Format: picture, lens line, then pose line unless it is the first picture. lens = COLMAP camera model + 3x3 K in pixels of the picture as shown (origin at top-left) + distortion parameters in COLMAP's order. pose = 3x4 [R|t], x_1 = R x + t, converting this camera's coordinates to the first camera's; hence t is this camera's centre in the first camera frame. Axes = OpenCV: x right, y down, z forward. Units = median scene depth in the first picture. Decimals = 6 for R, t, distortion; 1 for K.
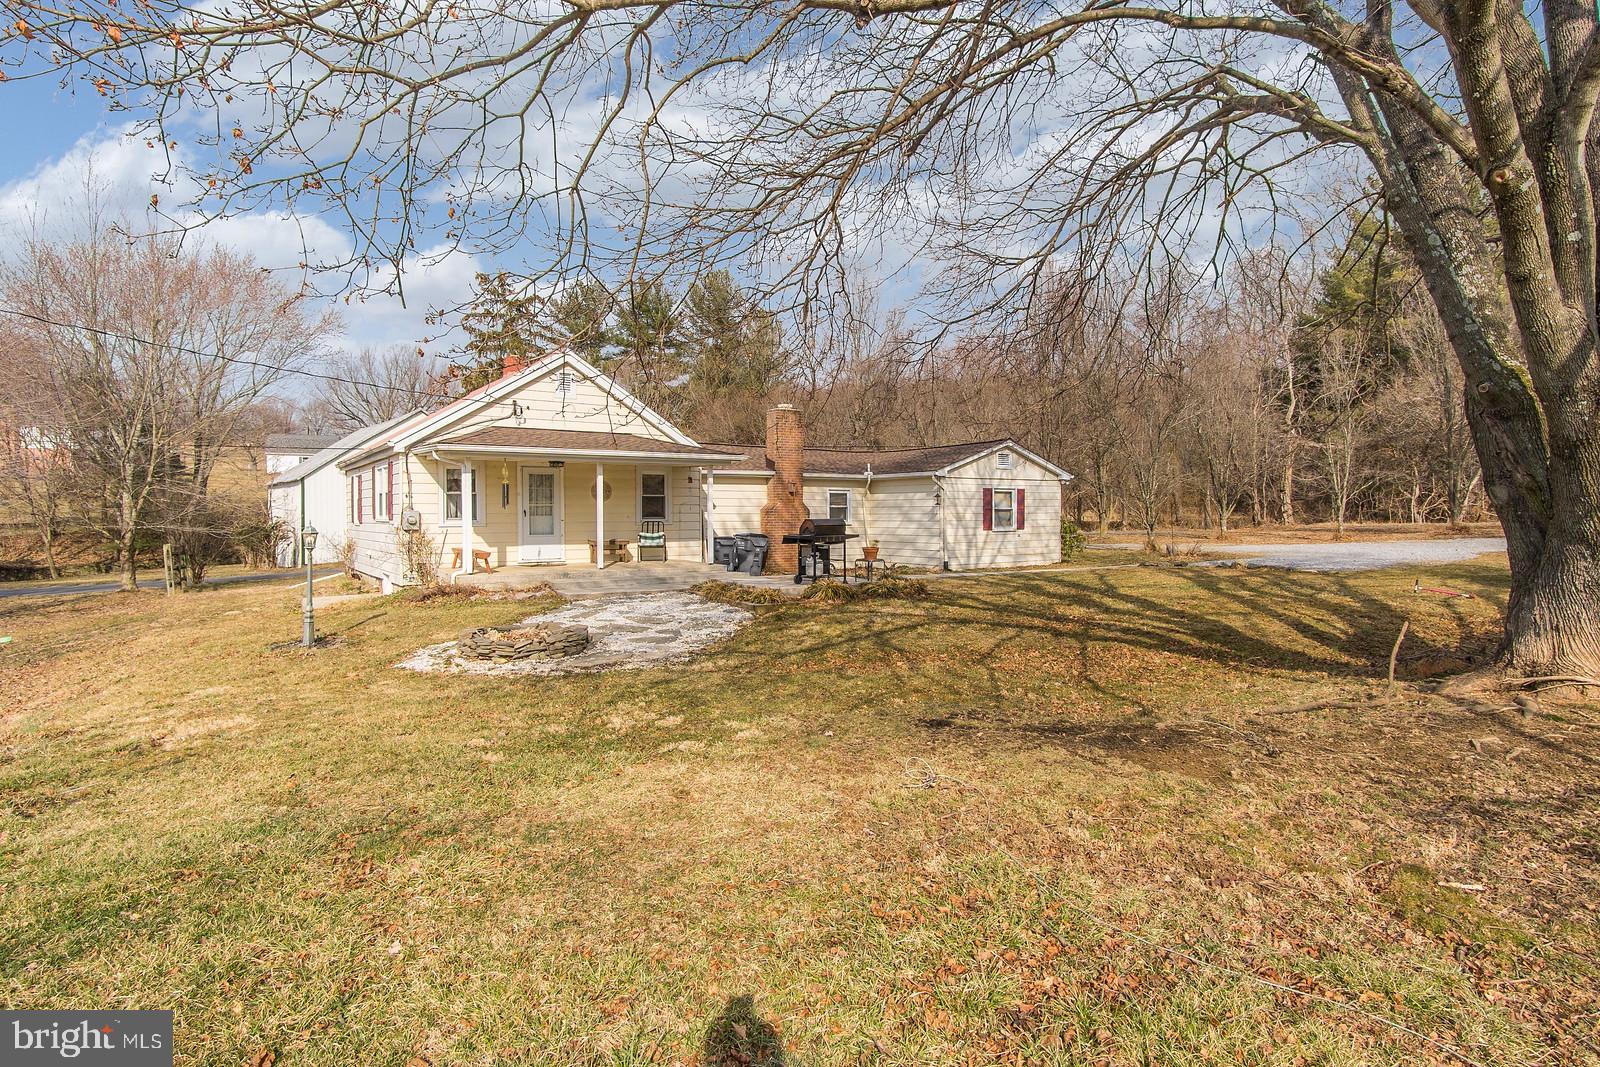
lens RADIAL K [[840.2, 0, 796.7], [0, 840.2, 529.3], [0, 0, 1]] dist [0.002871, 0.002052]
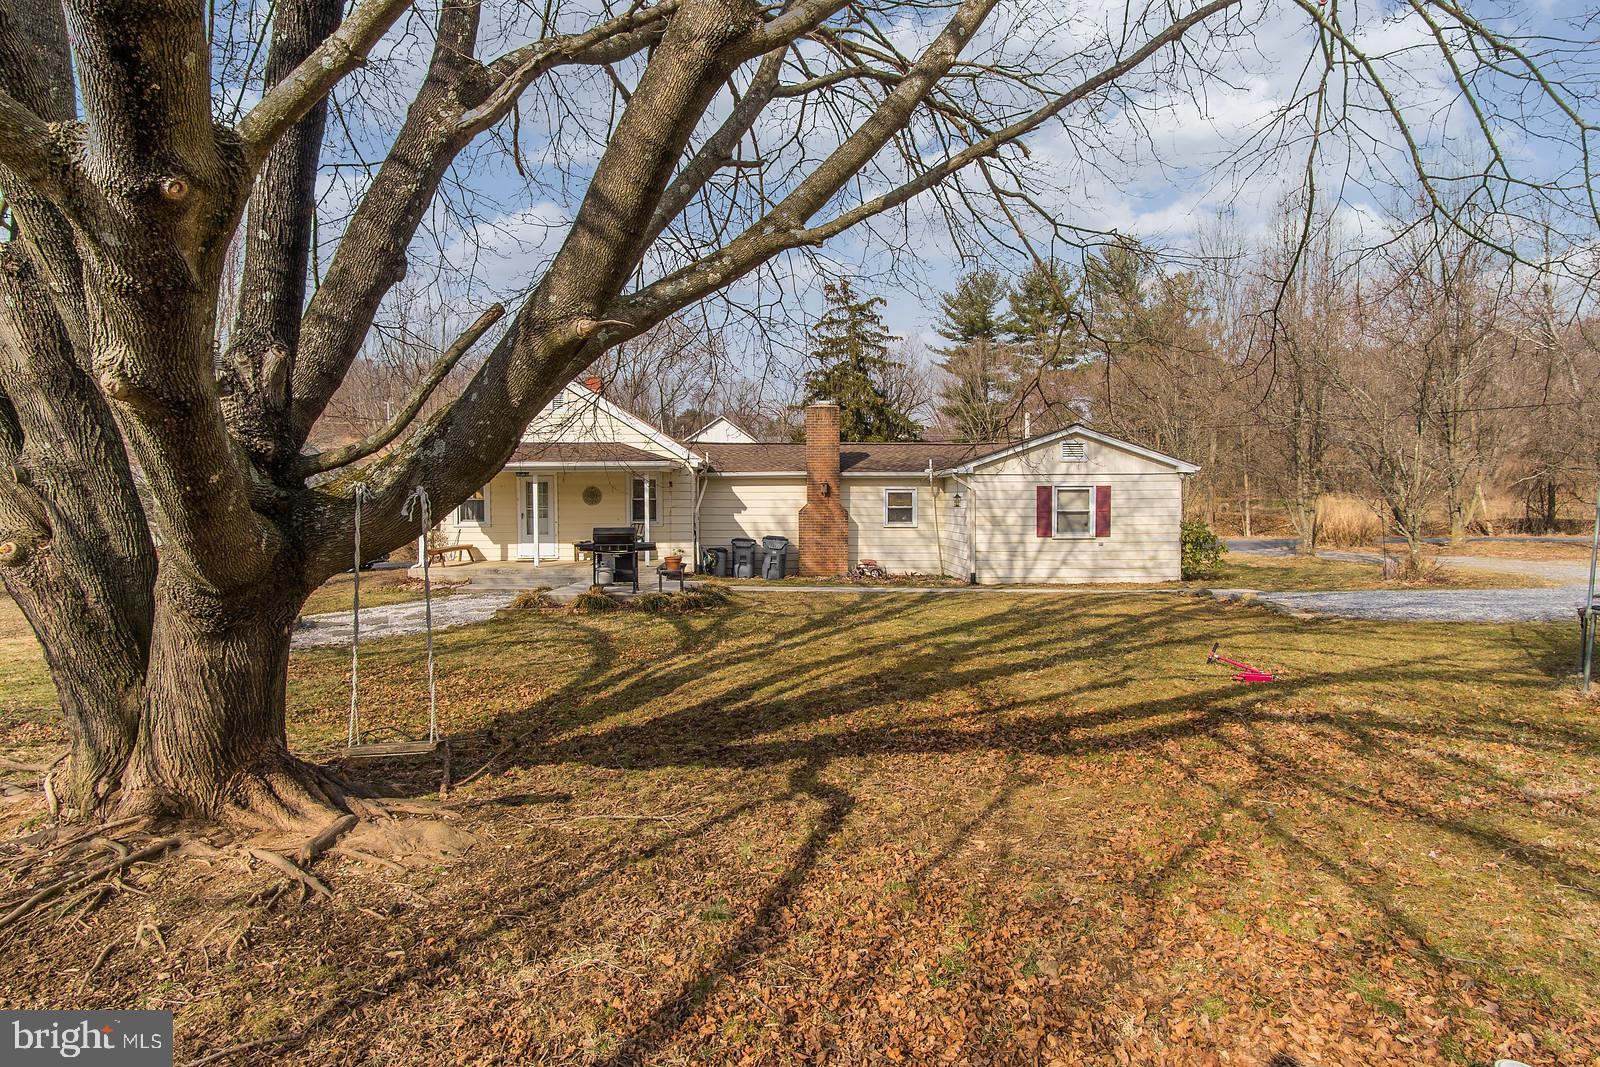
lens RADIAL K [[840.2, 0, 797.5], [0, 840.2, 526.3], [0, 0, 1]] dist [0.002871, 0.002052]
pose [[0.817290, 0.015806, -0.576010, 0.500337], [-0.007692, 0.999834, 0.016522, -0.020850], [0.576176, -0.009072, 0.817276, 0.185147]]
